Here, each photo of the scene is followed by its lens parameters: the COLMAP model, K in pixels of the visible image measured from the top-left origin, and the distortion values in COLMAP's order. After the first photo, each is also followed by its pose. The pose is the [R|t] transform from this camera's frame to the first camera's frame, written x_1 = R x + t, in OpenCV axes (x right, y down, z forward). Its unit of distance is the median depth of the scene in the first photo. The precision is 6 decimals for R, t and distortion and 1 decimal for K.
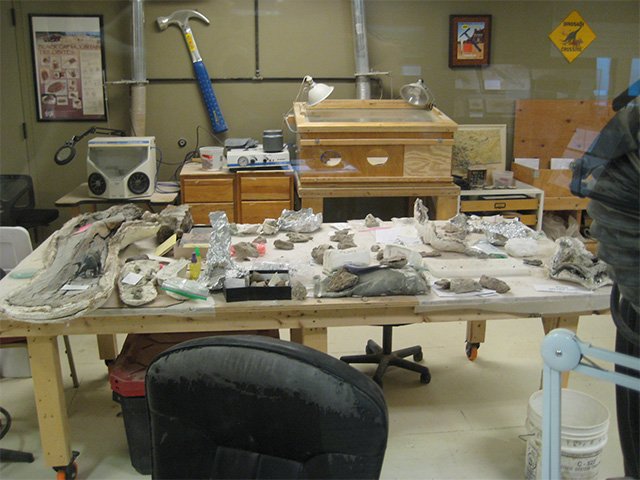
lens RADIAL K [[667.2, 0, 316.4], [0, 667.2, 241.9], [0, 0, 1]] dist [-0.139572, 0.154490]
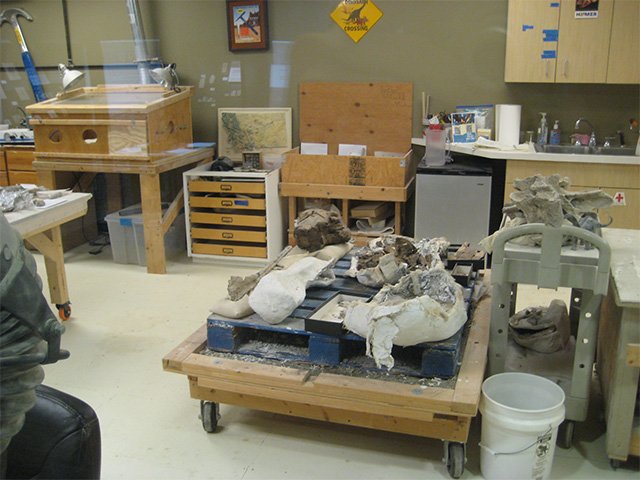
lens RADIAL K [[667.2, 0, 316.4], [0, 667.2, 241.9], [0, 0, 1]] dist [-0.139572, 0.154490]
pose [[0.927953, 0.091076, -0.361399, 0.749102], [-0.083894, 0.995840, 0.035551, -0.019173], [0.363133, -0.002671, 0.931733, 0.098746]]
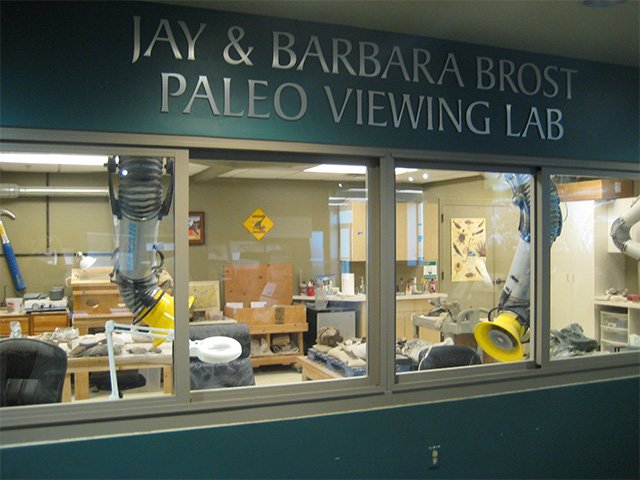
lens RADIAL K [[667.2, 0, 316.4], [0, 667.2, 241.9], [0, 0, 1]] dist [-0.139572, 0.154490]
pose [[0.963563, -0.007687, 0.267370, 0.101845], [0.075754, 0.966503, -0.245221, 0.138395], [-0.256529, 0.256540, 0.931869, -0.554297]]
